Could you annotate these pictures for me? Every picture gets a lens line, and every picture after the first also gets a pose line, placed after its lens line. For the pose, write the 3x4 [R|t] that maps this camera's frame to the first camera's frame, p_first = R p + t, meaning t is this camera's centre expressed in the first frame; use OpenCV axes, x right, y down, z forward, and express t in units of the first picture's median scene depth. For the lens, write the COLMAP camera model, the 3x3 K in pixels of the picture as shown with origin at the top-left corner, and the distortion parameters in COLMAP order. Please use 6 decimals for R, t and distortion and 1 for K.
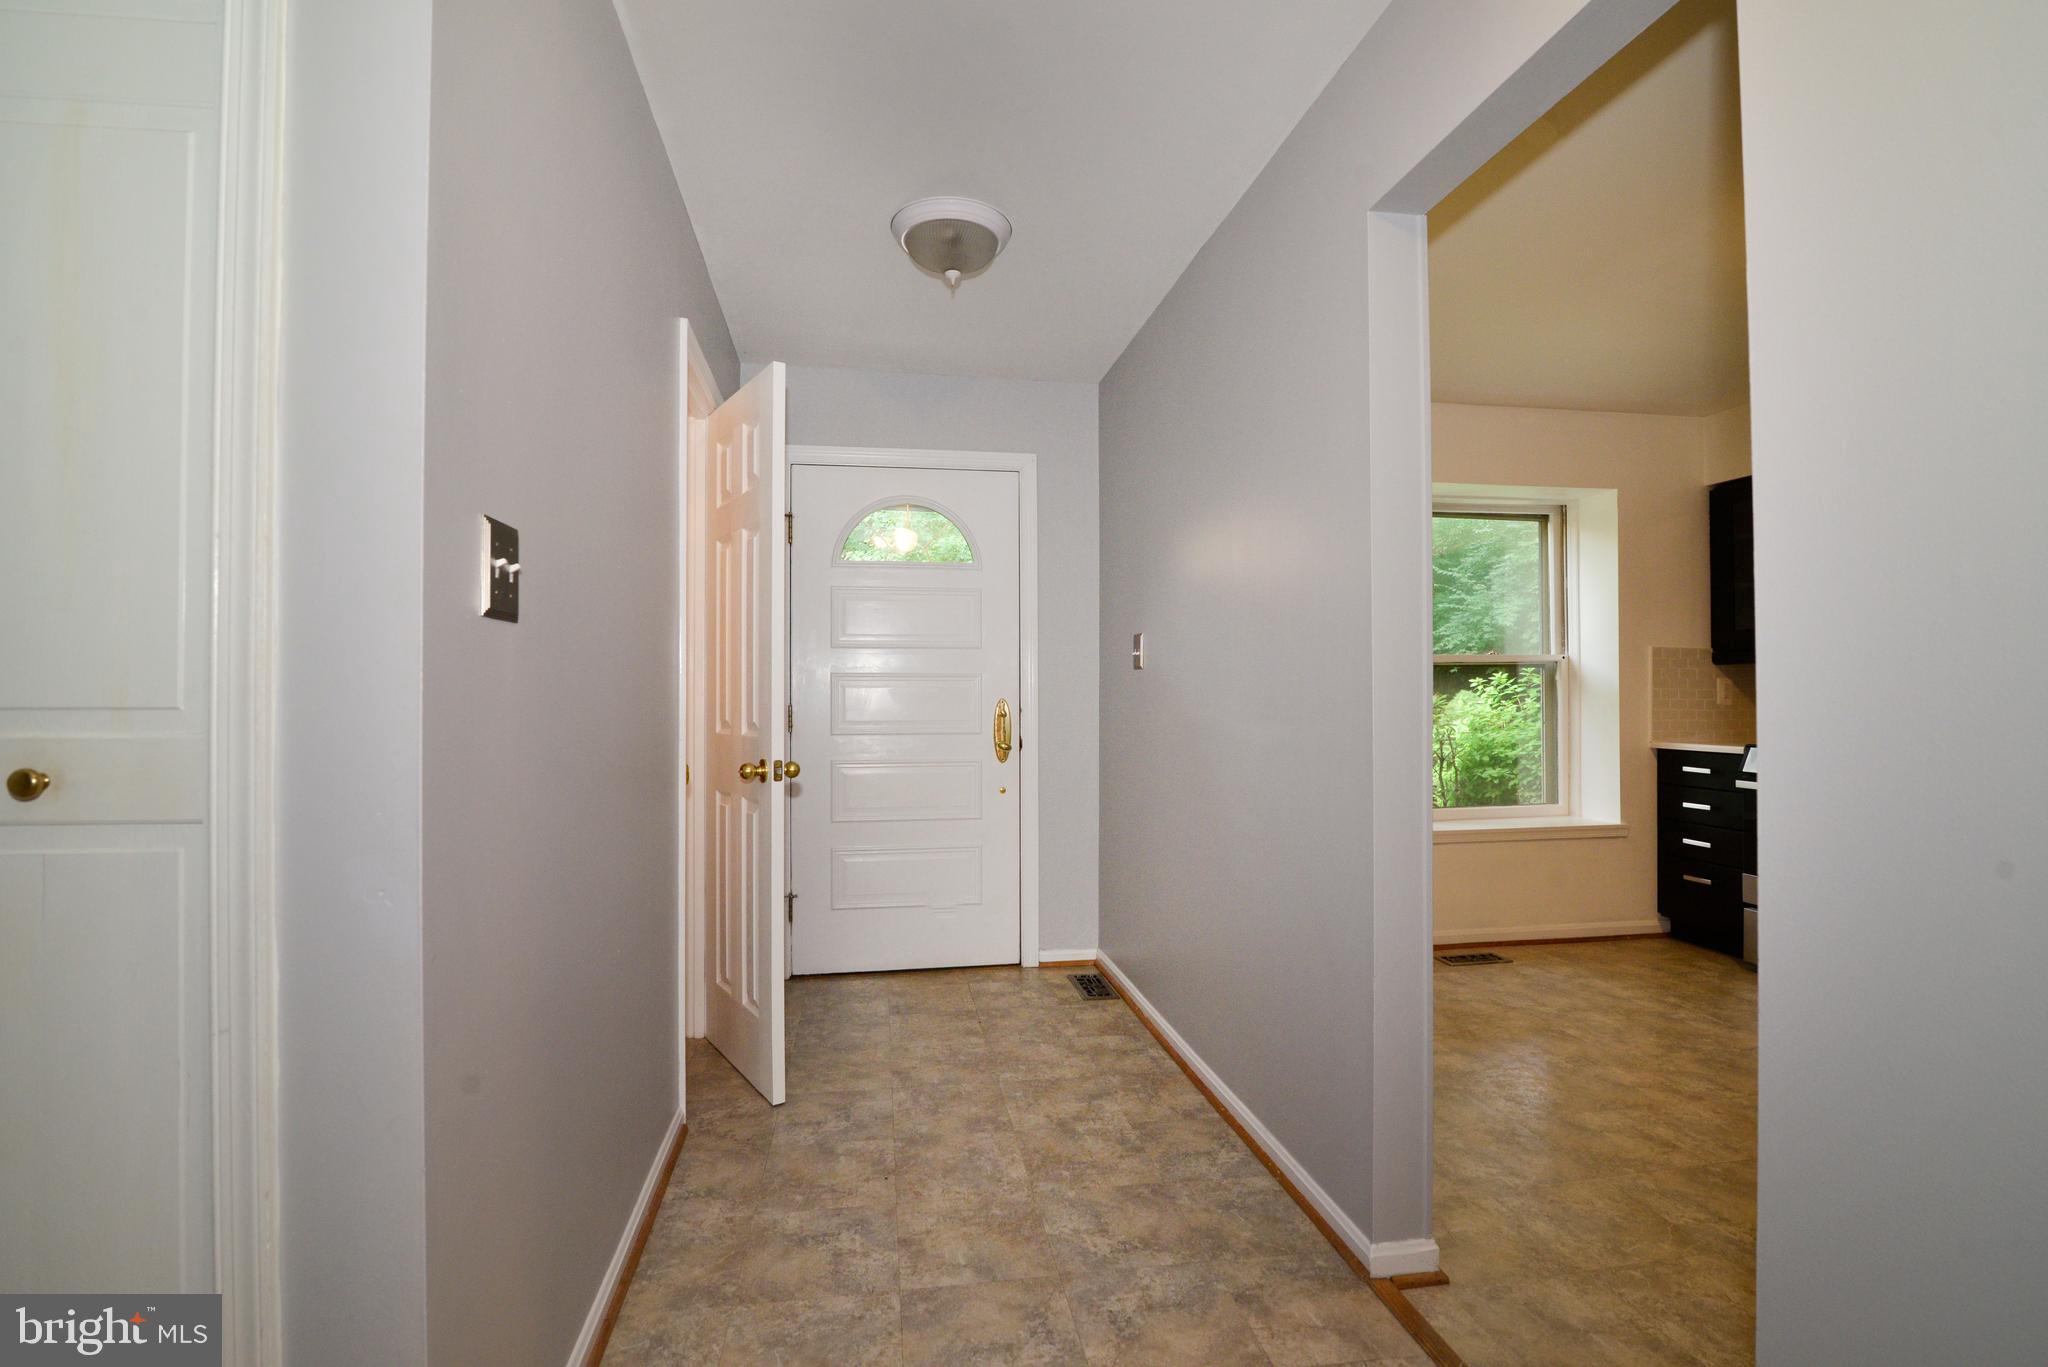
lens RADIAL K [[936.9, 0, 1019.0], [0, 936.9, 688.6], [0, 0, 1]] dist [-0.017949, -0.000134]
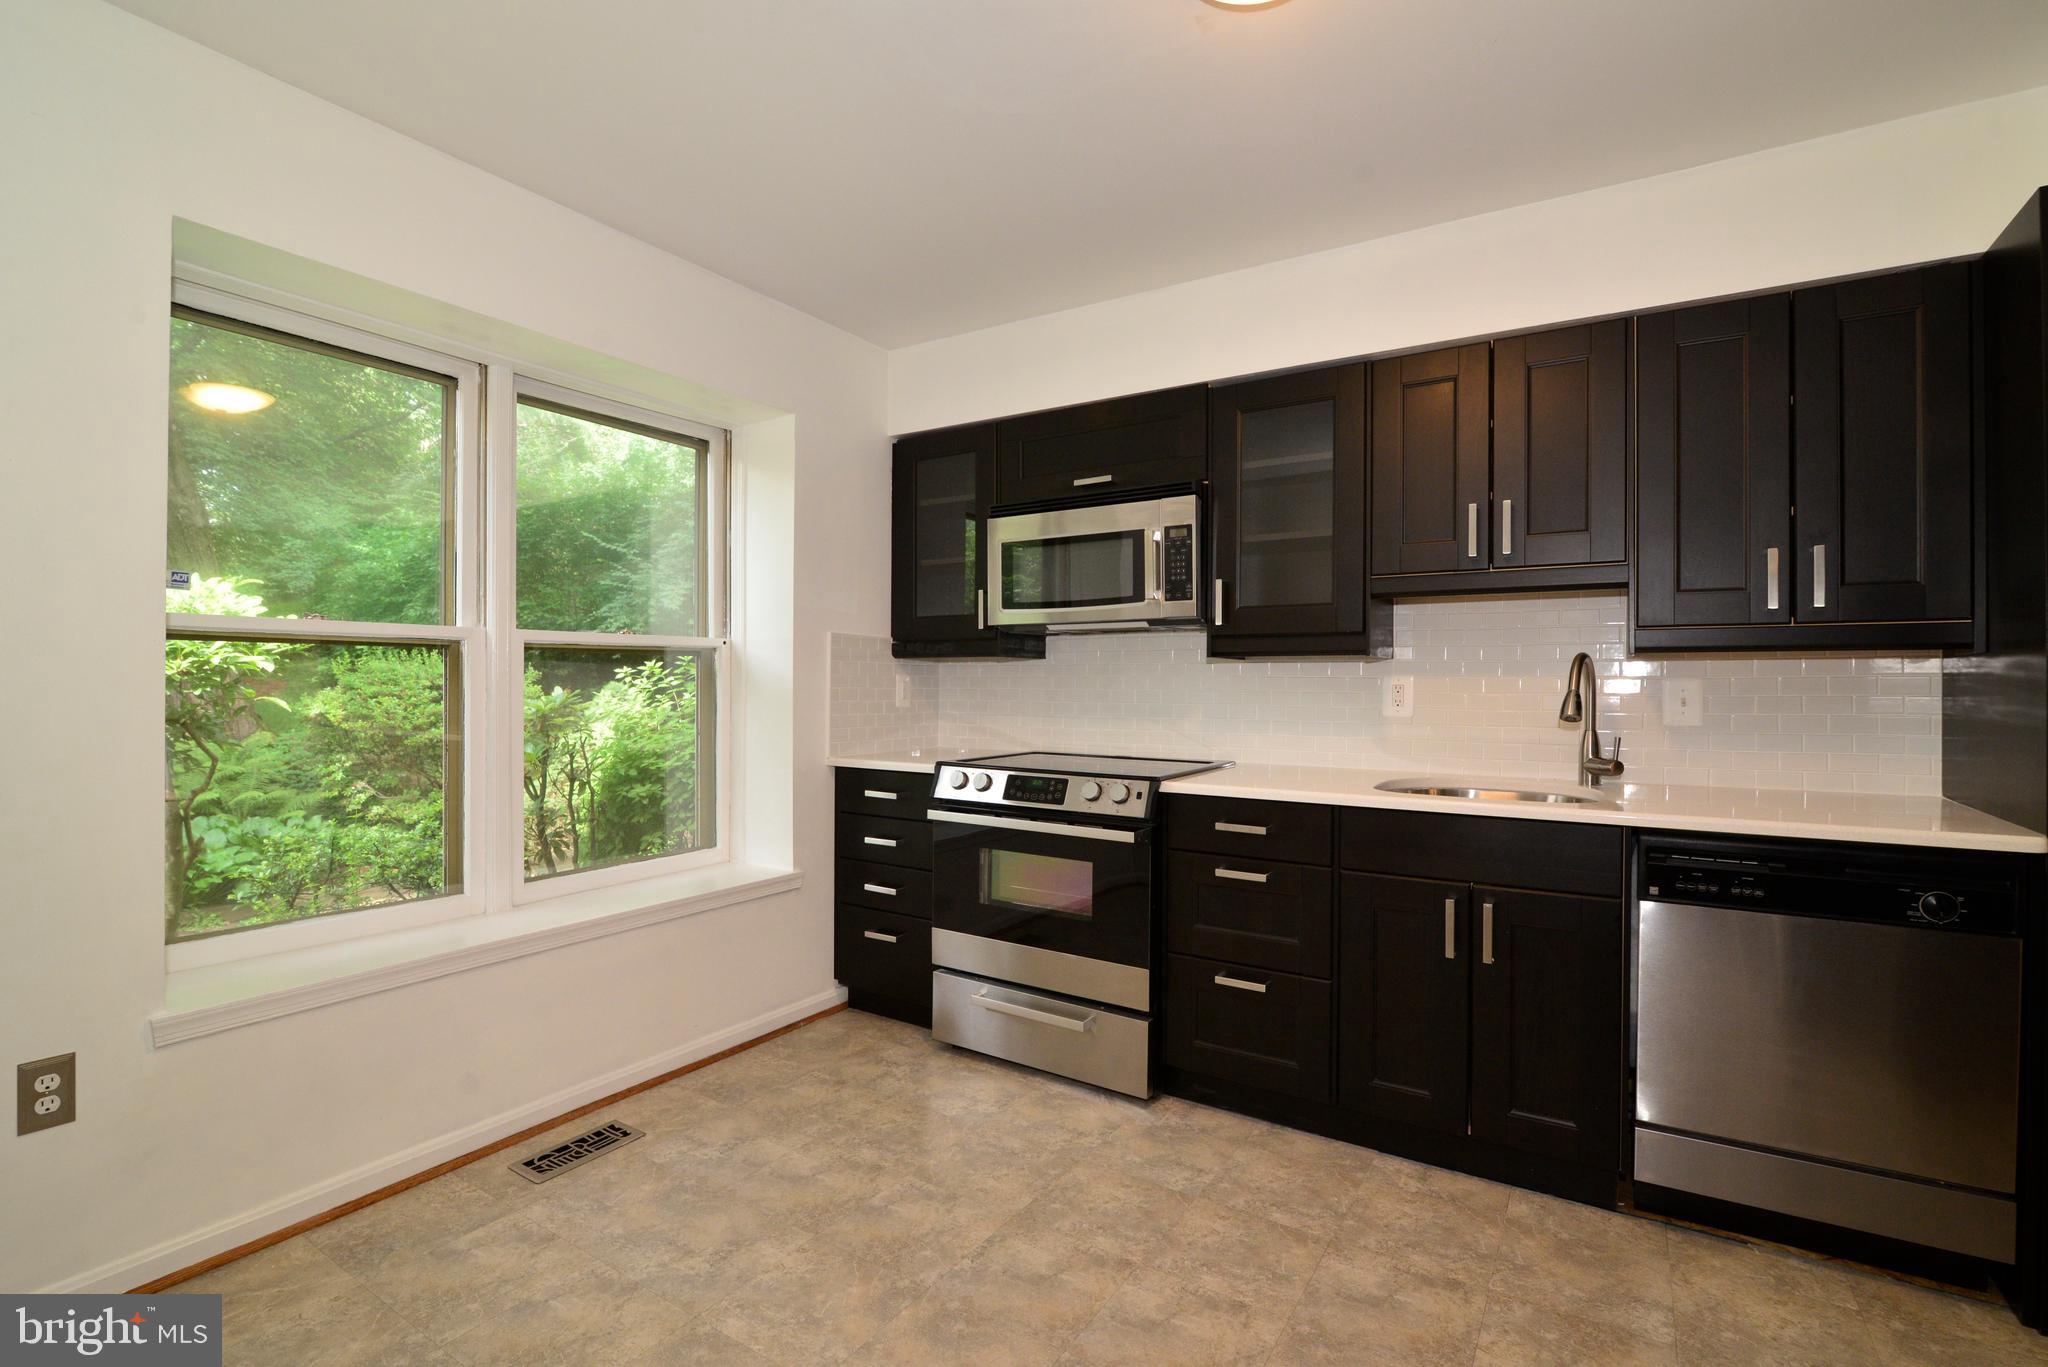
lens RADIAL K [[946.4, 0, 1014.6], [0, 946.4, 688.7], [0, 0, 1]] dist [-0.020340, 0.001461]
pose [[0.679969, 0.001403, 0.733239, 0.194543], [-0.013161, 0.999860, 0.010292, -0.007983], [-0.733123, -0.016648, 0.679893, 0.326309]]
